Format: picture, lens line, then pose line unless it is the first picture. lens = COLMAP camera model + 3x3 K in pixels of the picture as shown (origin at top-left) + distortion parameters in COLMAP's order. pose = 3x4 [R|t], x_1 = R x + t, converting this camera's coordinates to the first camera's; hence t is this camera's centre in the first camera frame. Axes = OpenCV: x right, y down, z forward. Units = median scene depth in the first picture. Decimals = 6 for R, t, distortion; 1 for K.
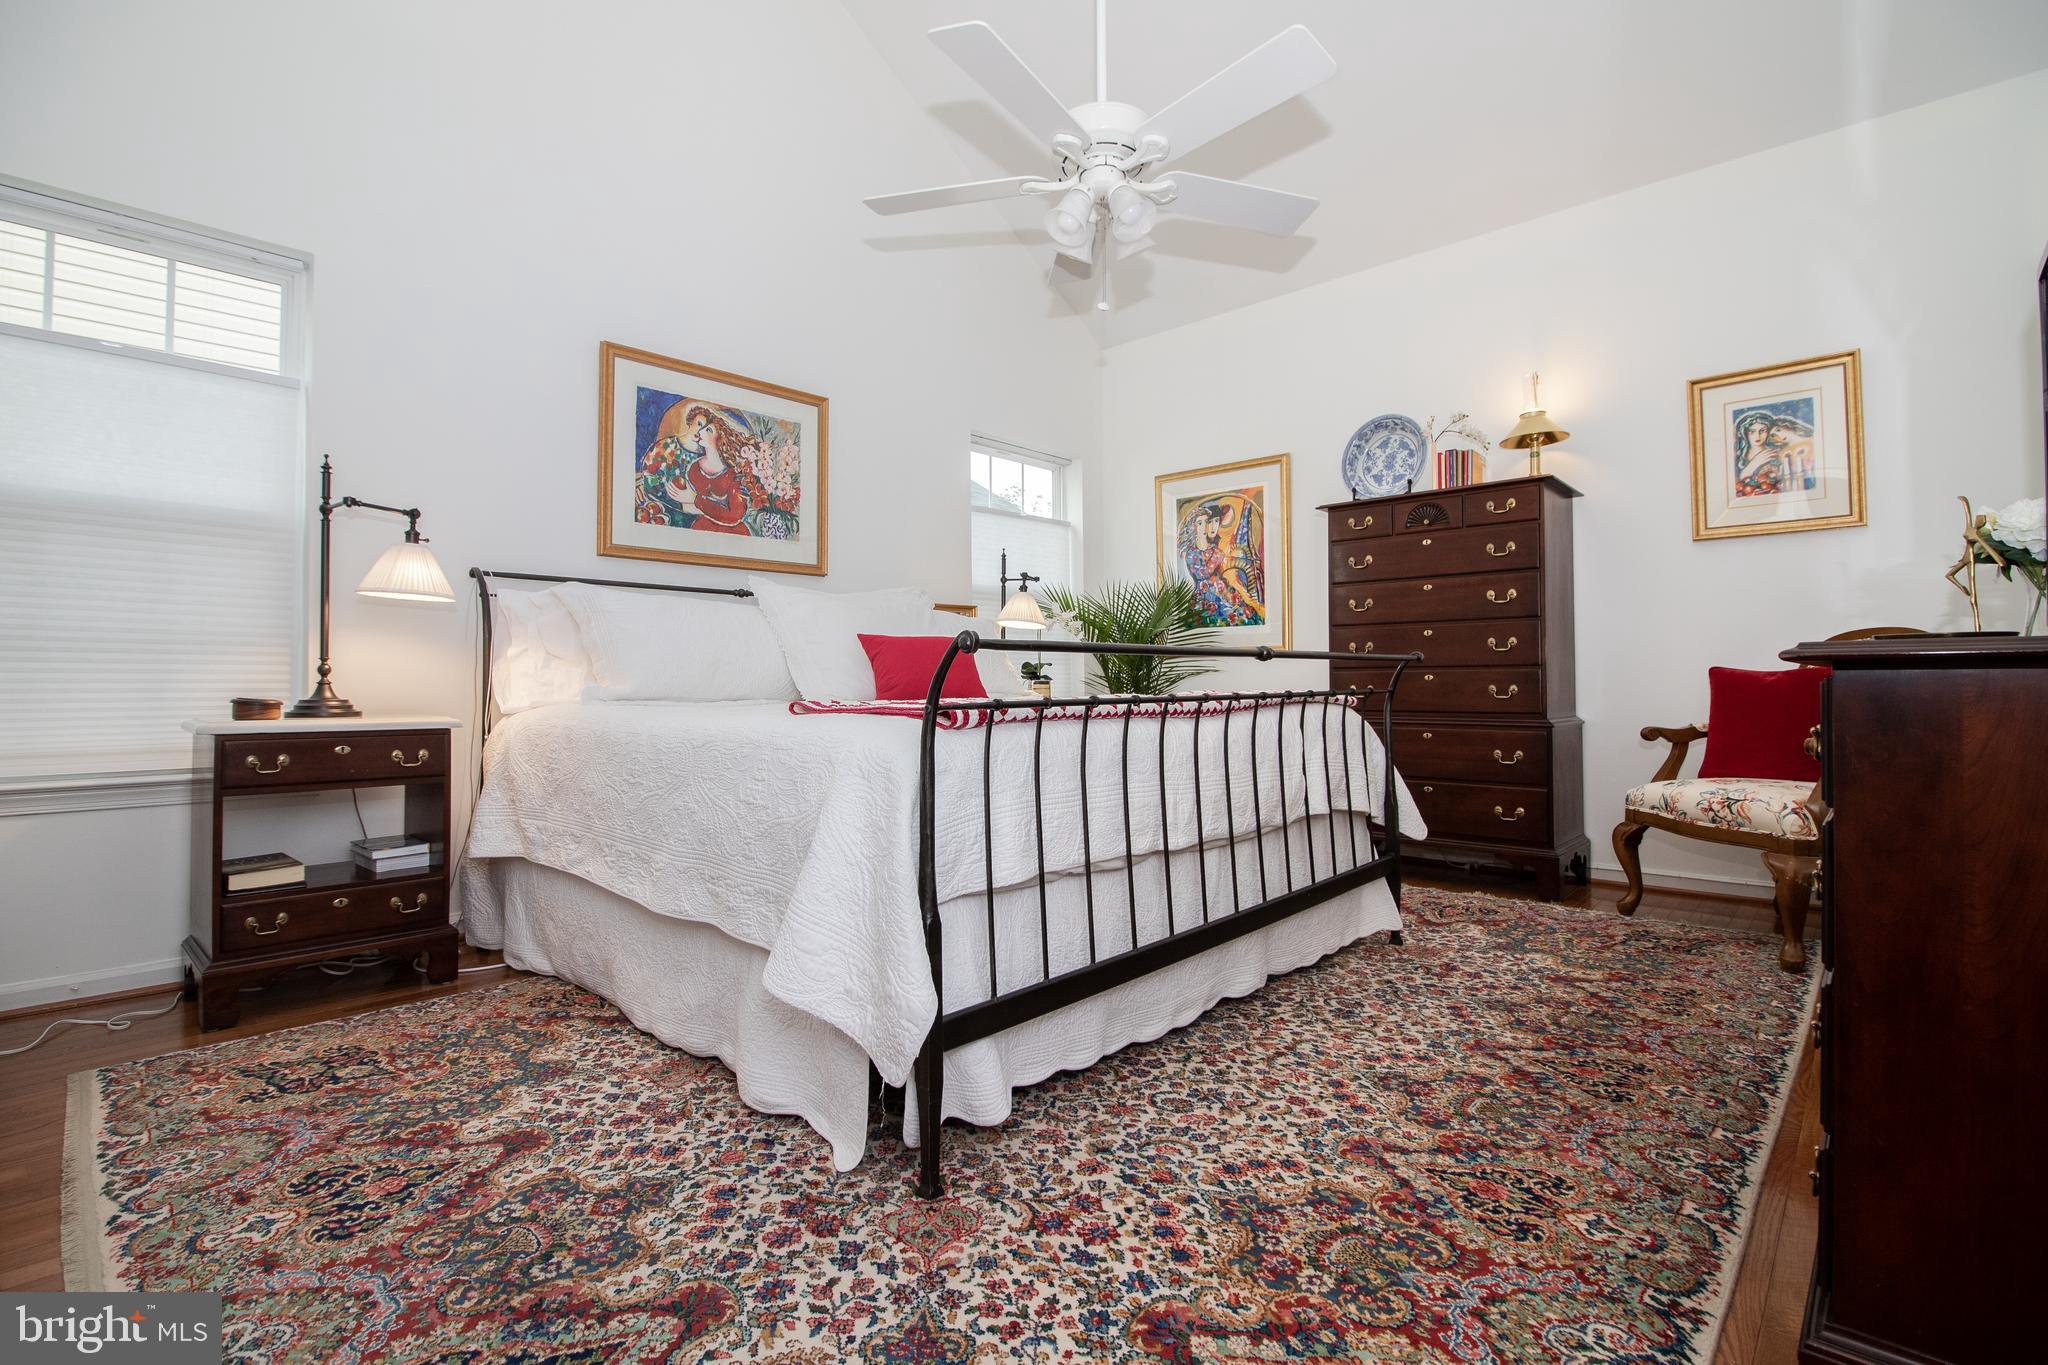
lens RADIAL K [[967.1, 0, 1023.1], [0, 967.1, 656.9], [0, 0, 1]] dist [0.000057, -0.011845]
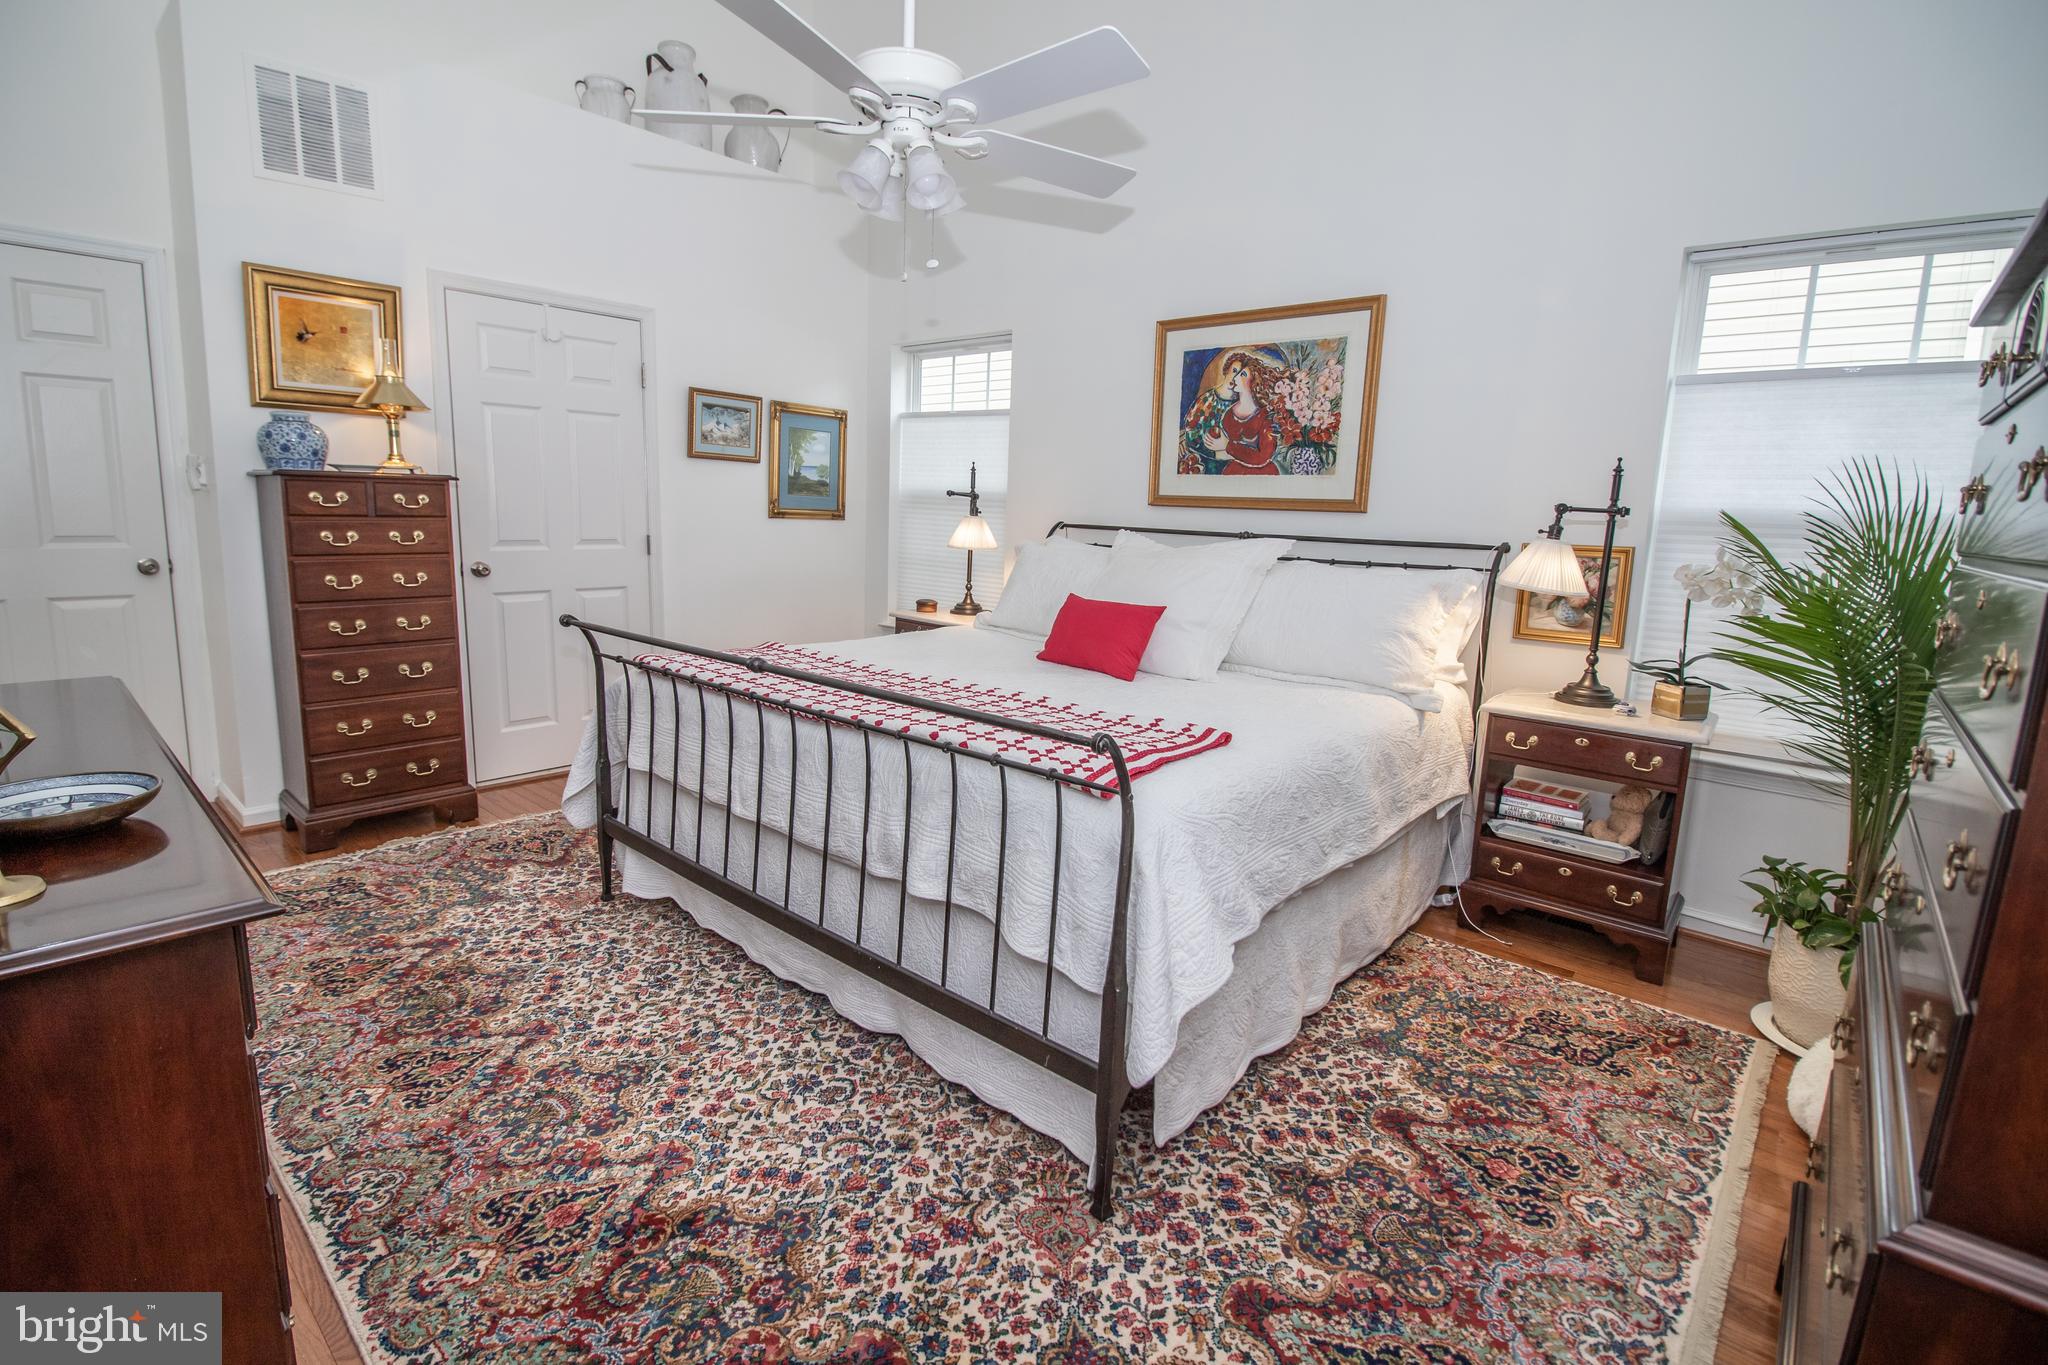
lens RADIAL K [[967.1, 0, 1023.1], [0, 967.1, 656.9], [0, 0, 1]] dist [0.000057, -0.011845]
pose [[0.000812, 0.163616, -0.986524, 1.065293], [-0.005803, 0.986508, 0.163609, -0.153335], [0.999983, 0.005592, 0.001751, 1.114016]]
